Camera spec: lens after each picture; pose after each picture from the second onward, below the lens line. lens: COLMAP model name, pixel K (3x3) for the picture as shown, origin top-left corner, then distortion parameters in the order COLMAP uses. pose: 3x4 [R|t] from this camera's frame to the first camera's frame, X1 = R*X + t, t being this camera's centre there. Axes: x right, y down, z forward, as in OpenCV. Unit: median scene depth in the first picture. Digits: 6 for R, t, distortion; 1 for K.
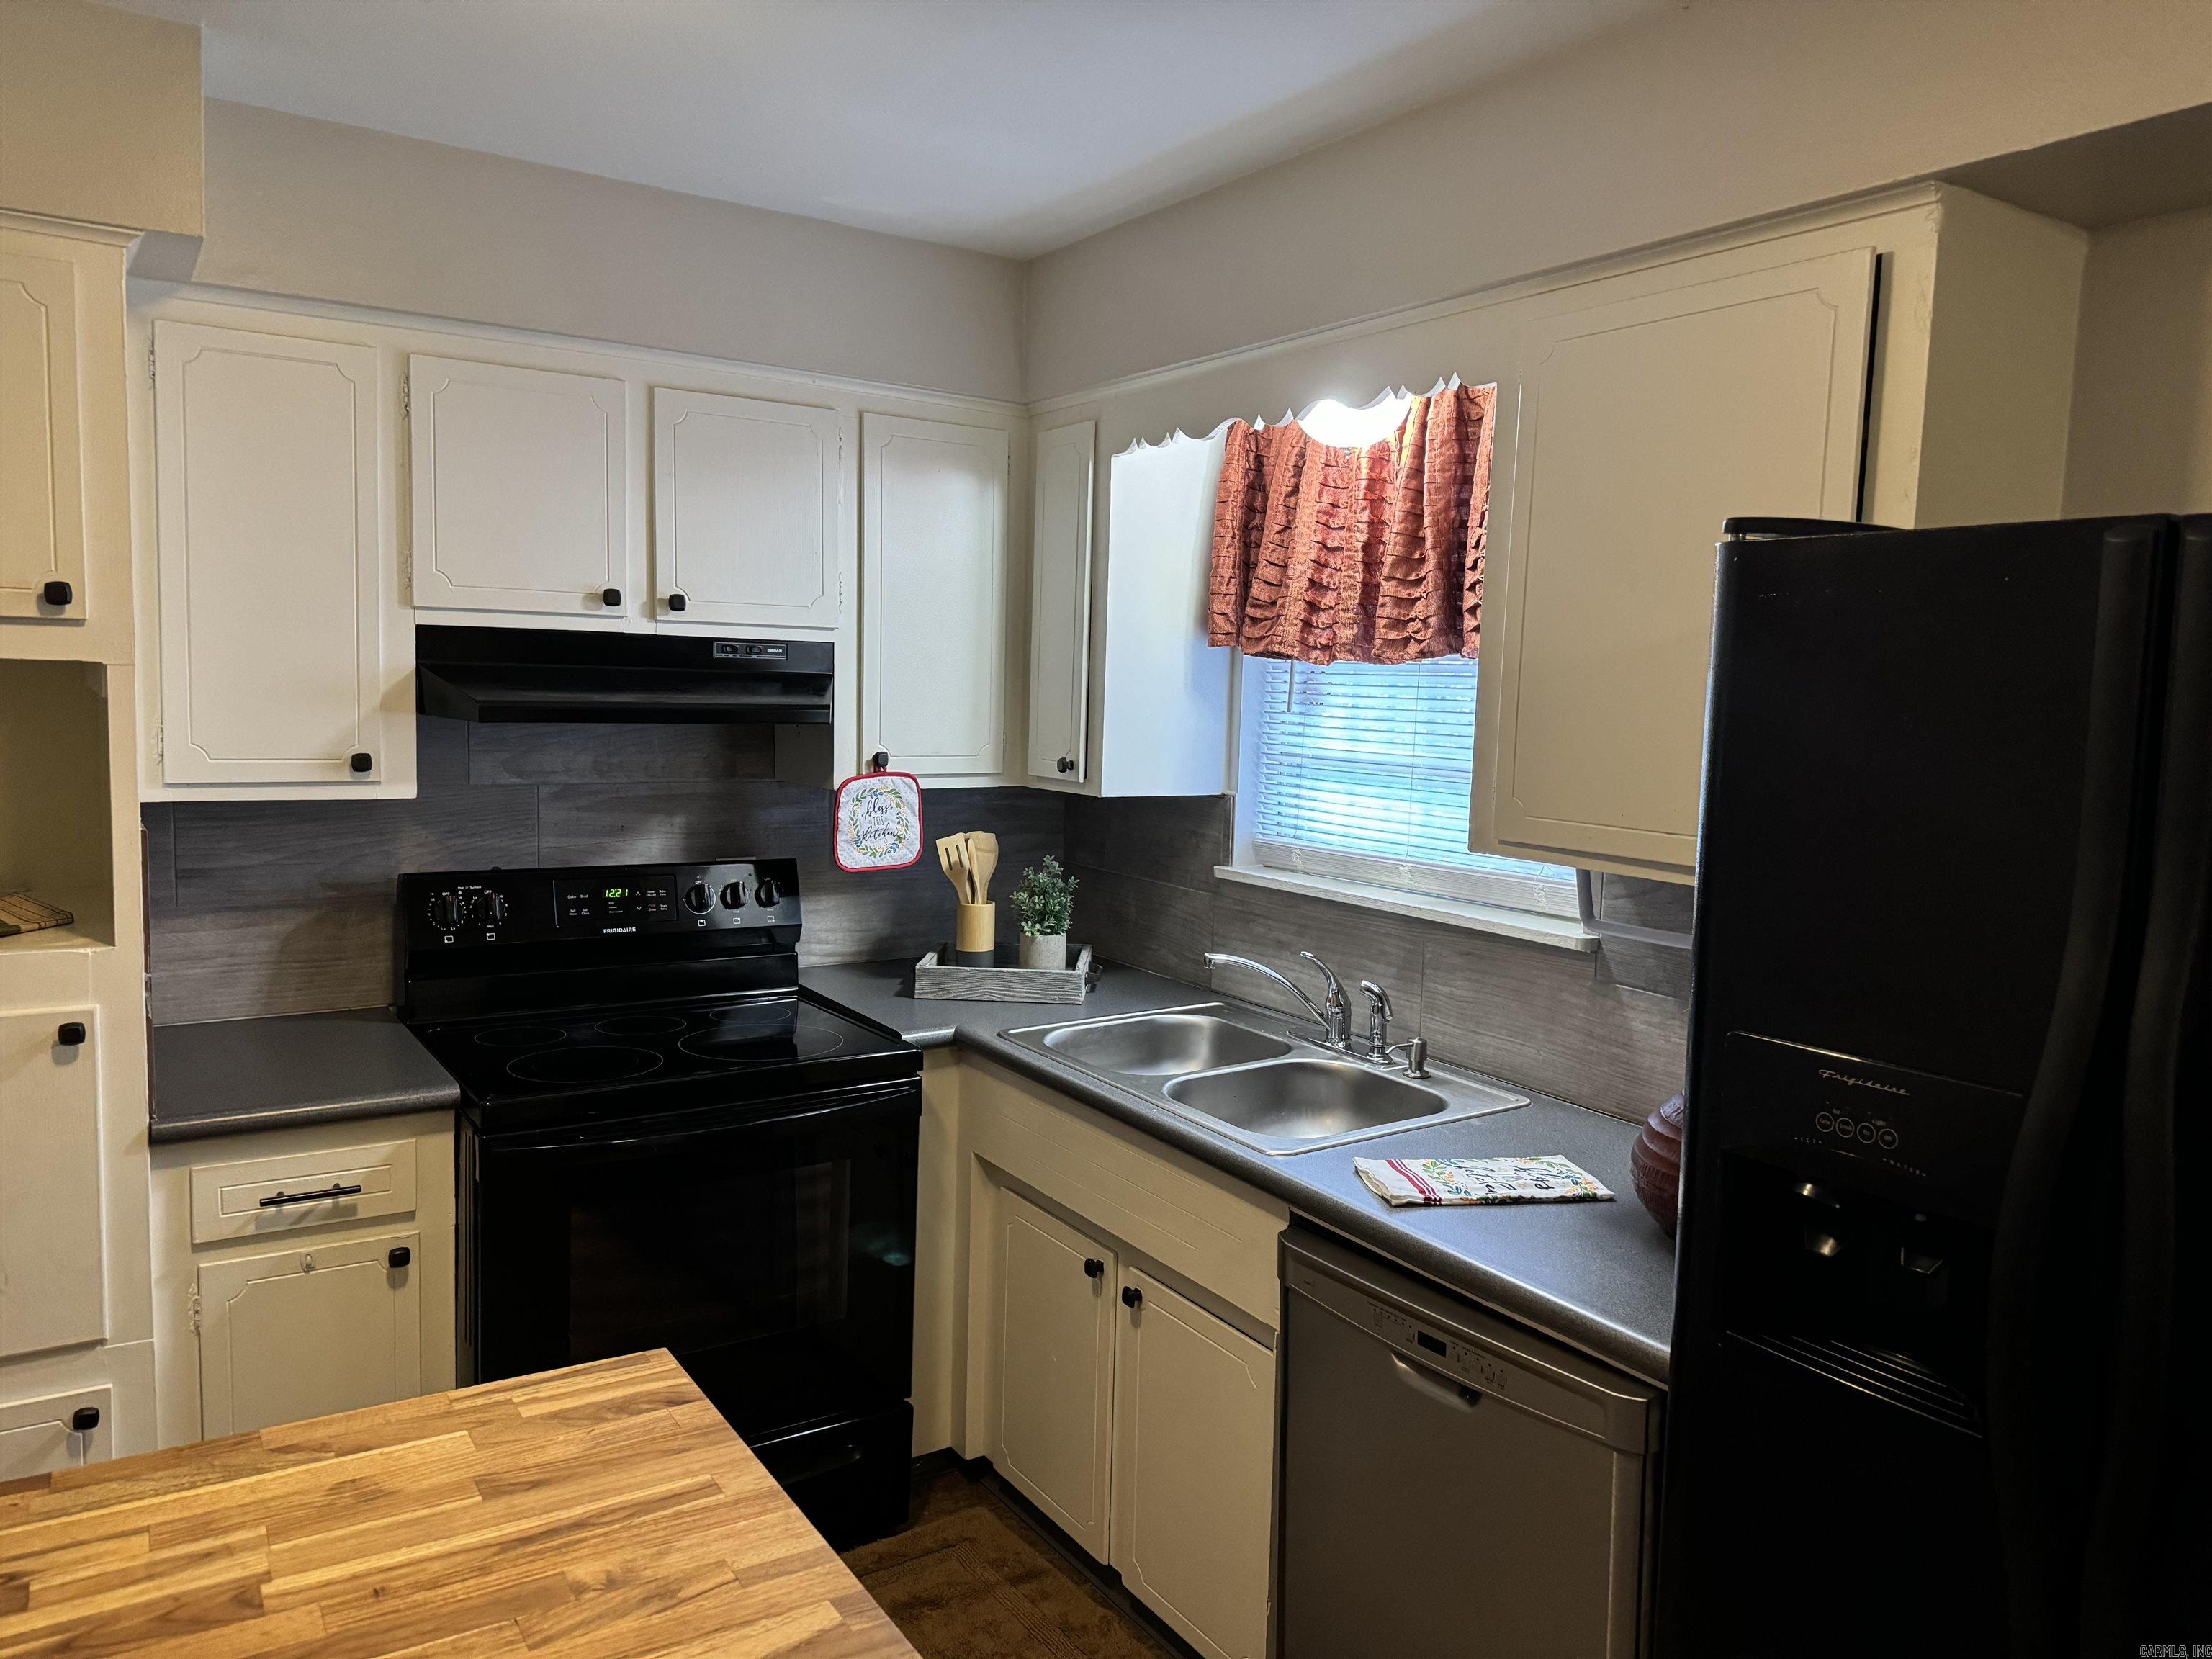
lens RADIAL K [[1550.8, 0, 1106.0], [0, 1550.8, 829.5], [0, 0, 1]] dist [0.117724, -0.156615]
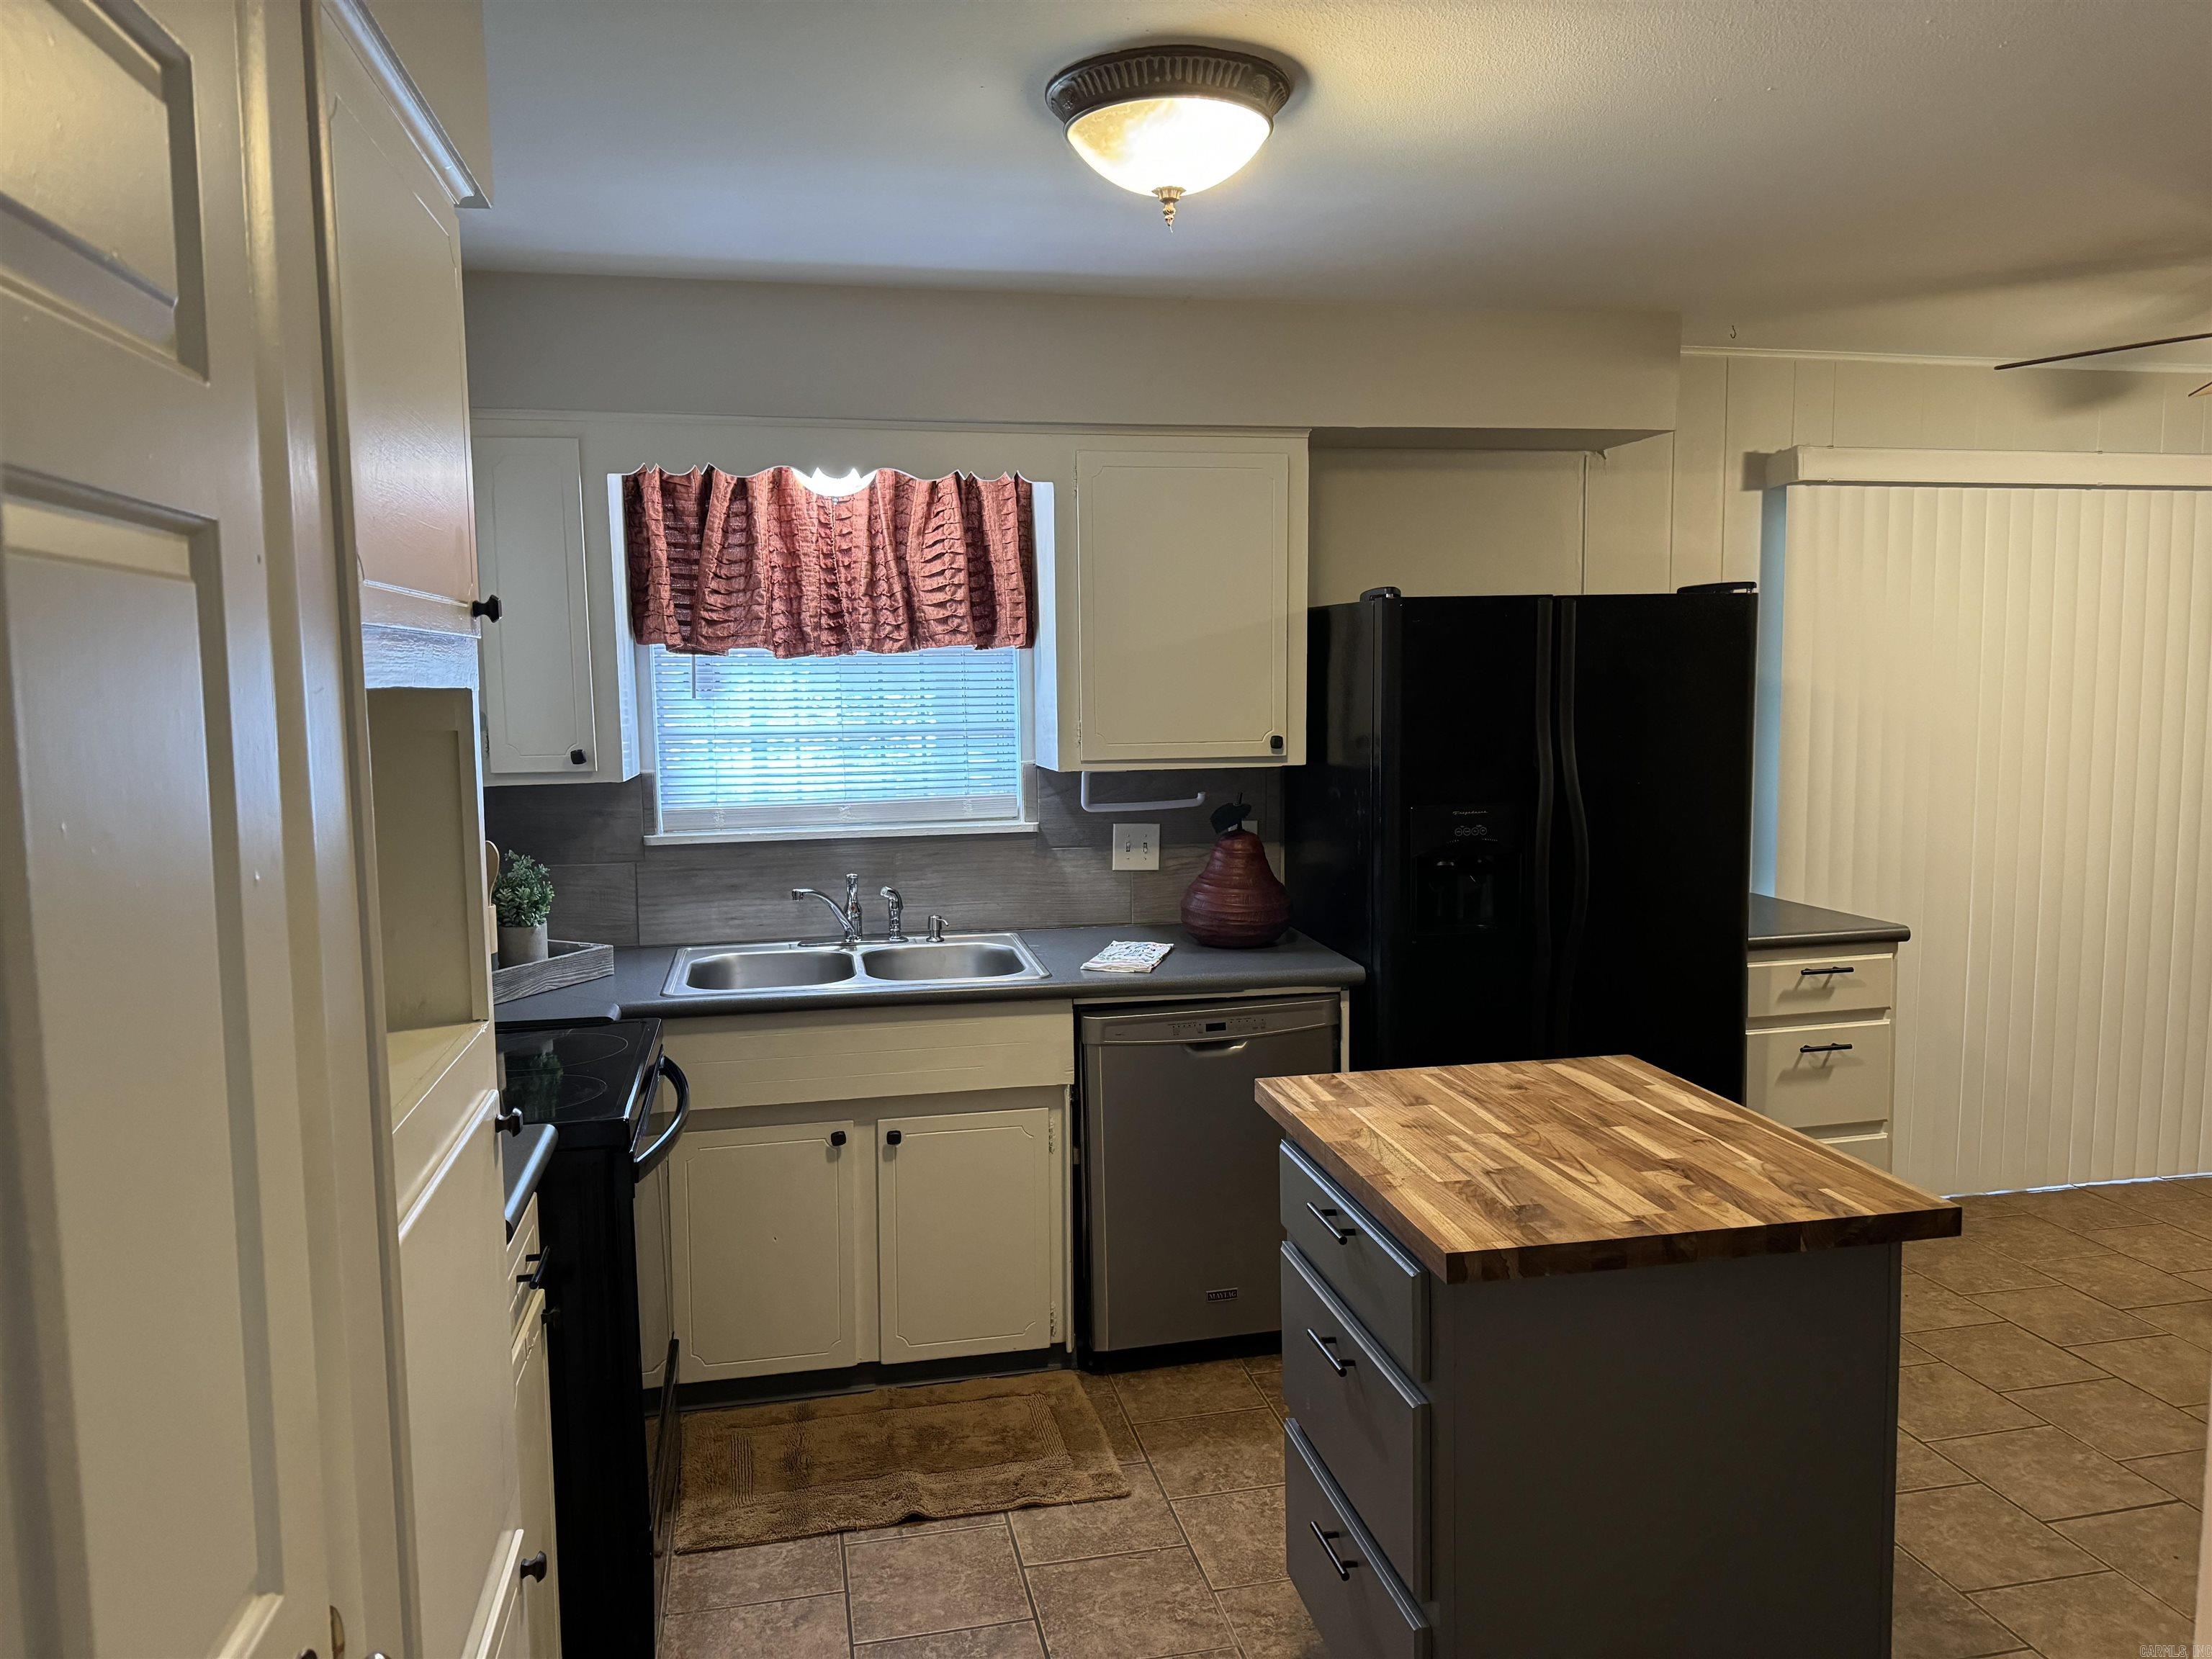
lens RADIAL K [[1572.5, 0, 1114.3], [0, 1572.5, 826.5], [0, 0, 1]] dist [0.229698, -0.000157]
pose [[0.366824, -0.125995, 0.921719, -0.995952], [0.117452, 0.989130, 0.088466, -0.053203], [-0.922846, 0.075806, 0.377635, 0.265615]]
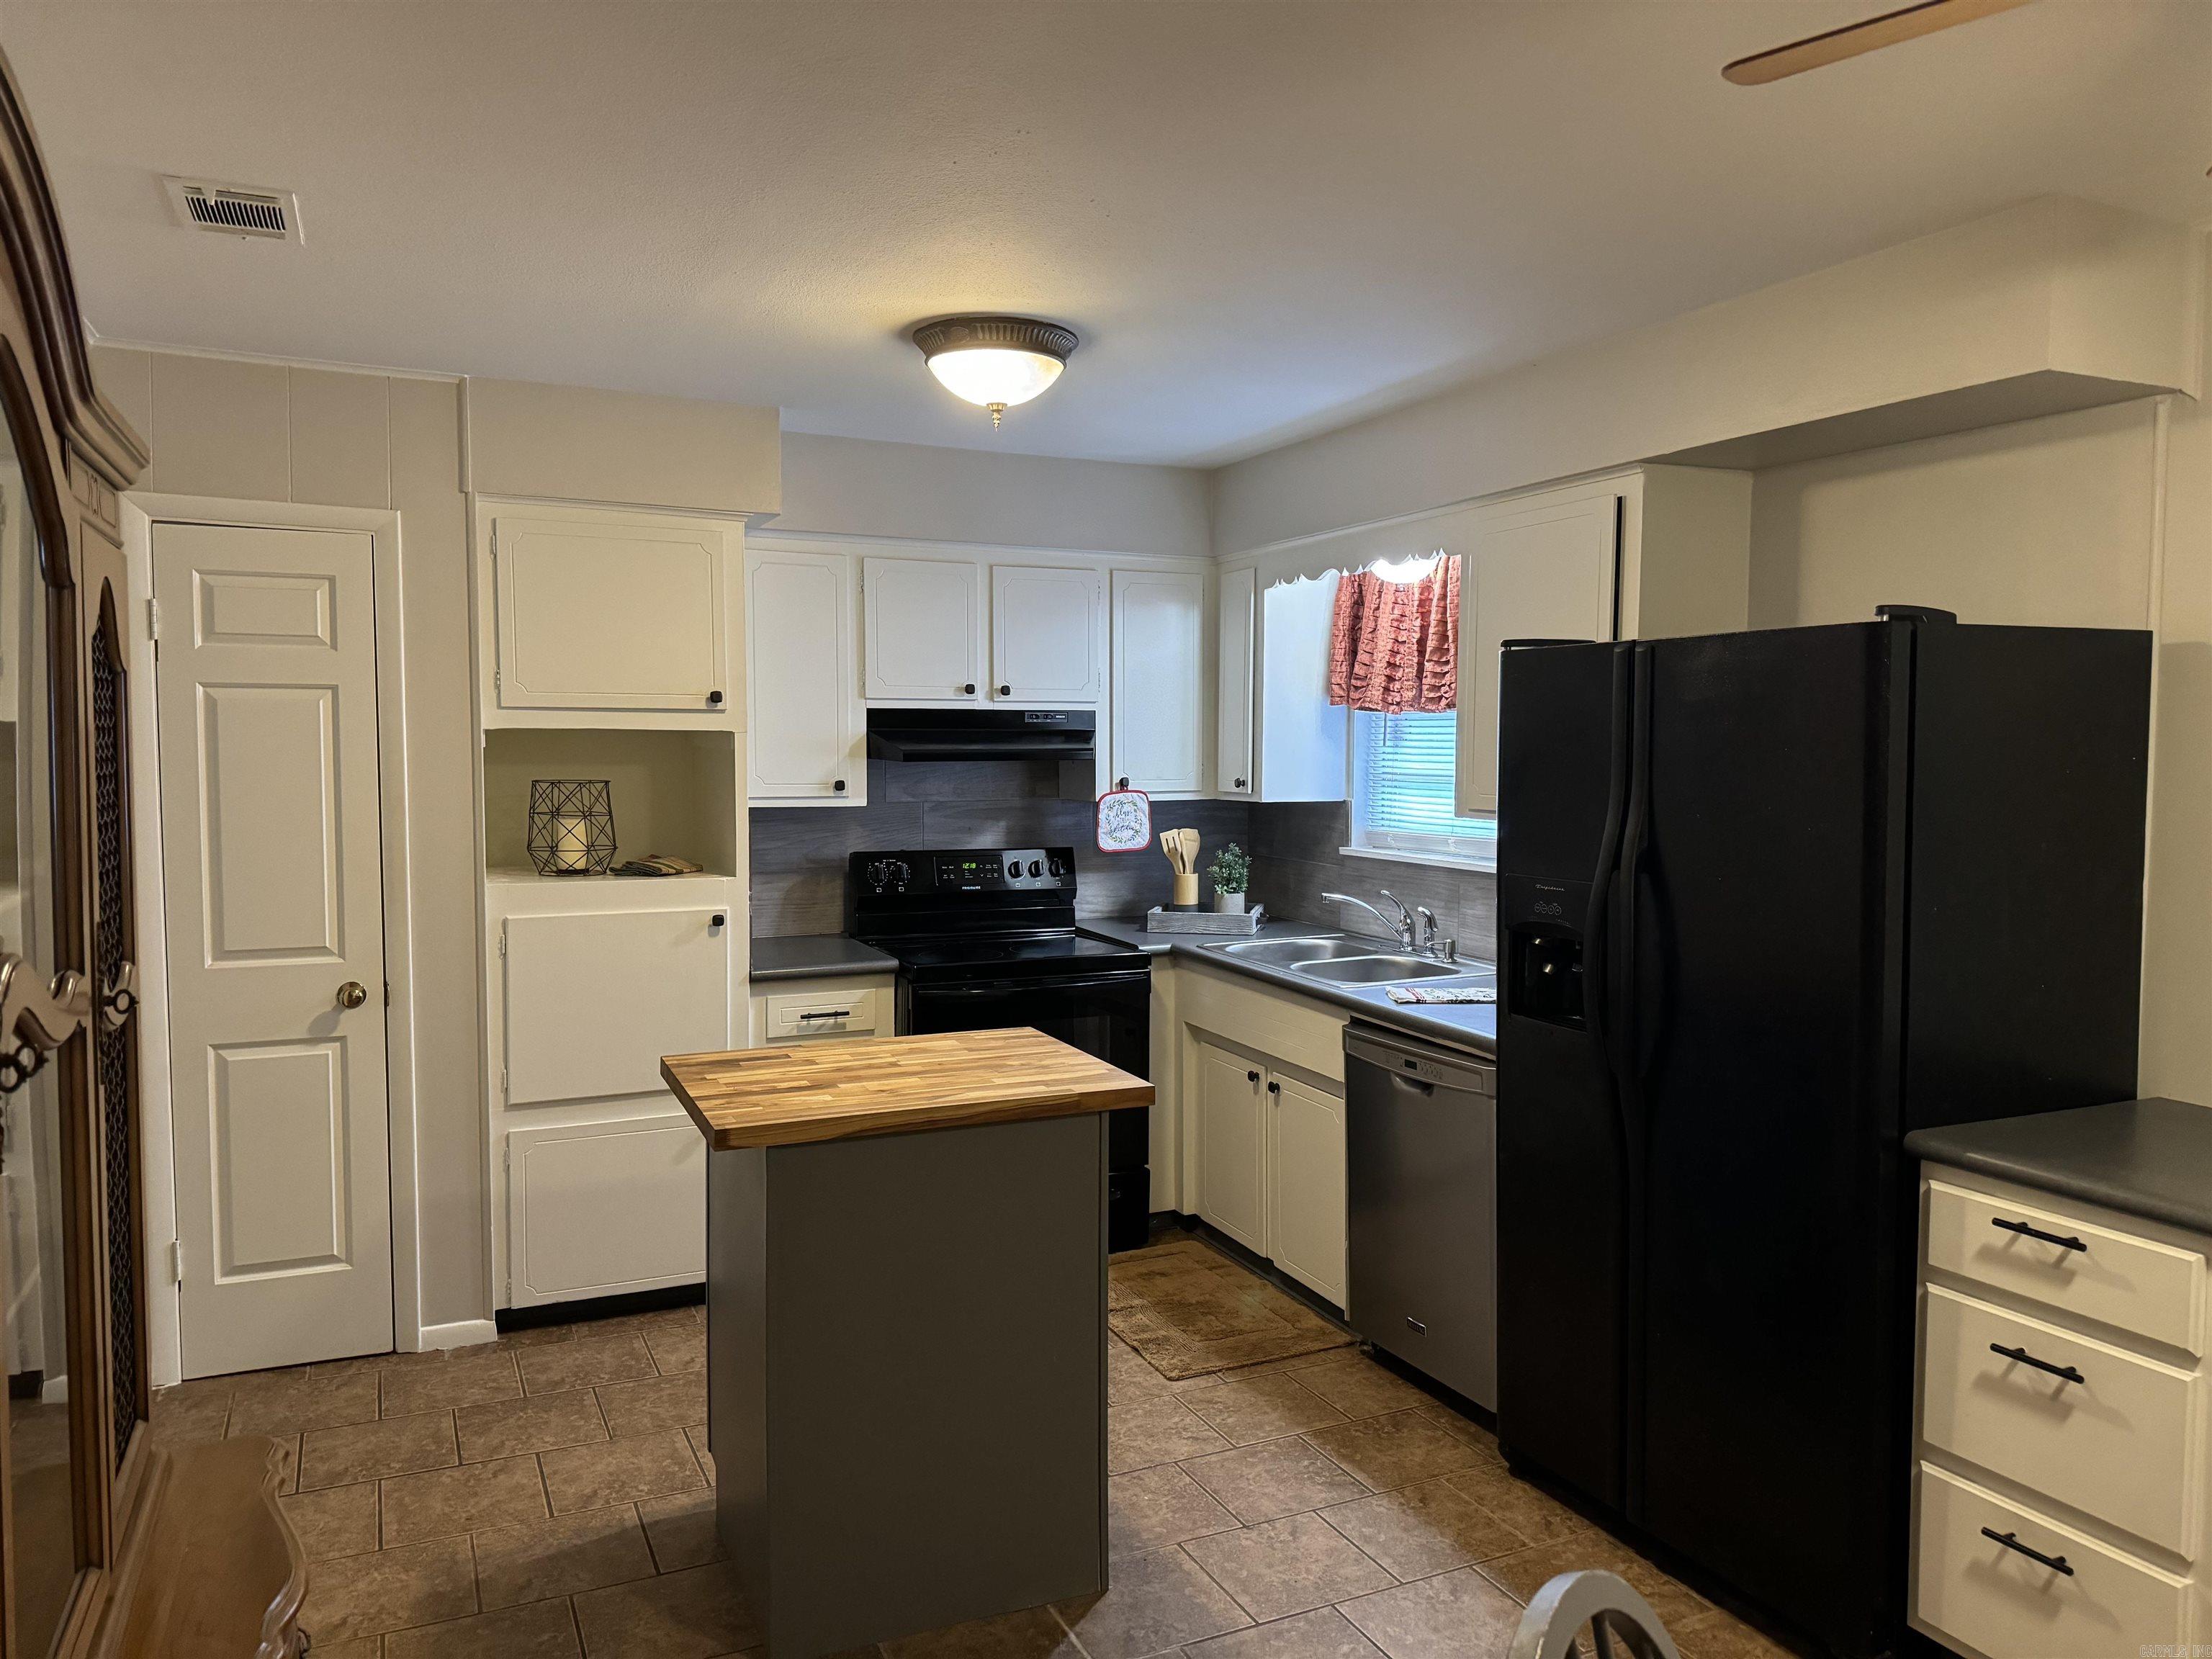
lens RADIAL K [[1572.5, 0, 1114.3], [0, 1572.5, 826.5], [0, 0, 1]] dist [0.229698, -0.000157]
pose [[0.987664, -0.018283, -0.155520, 0.104397], [0.011374, 0.998913, -0.045199, 0.079894], [0.156177, 0.042872, 0.986798, -0.651525]]
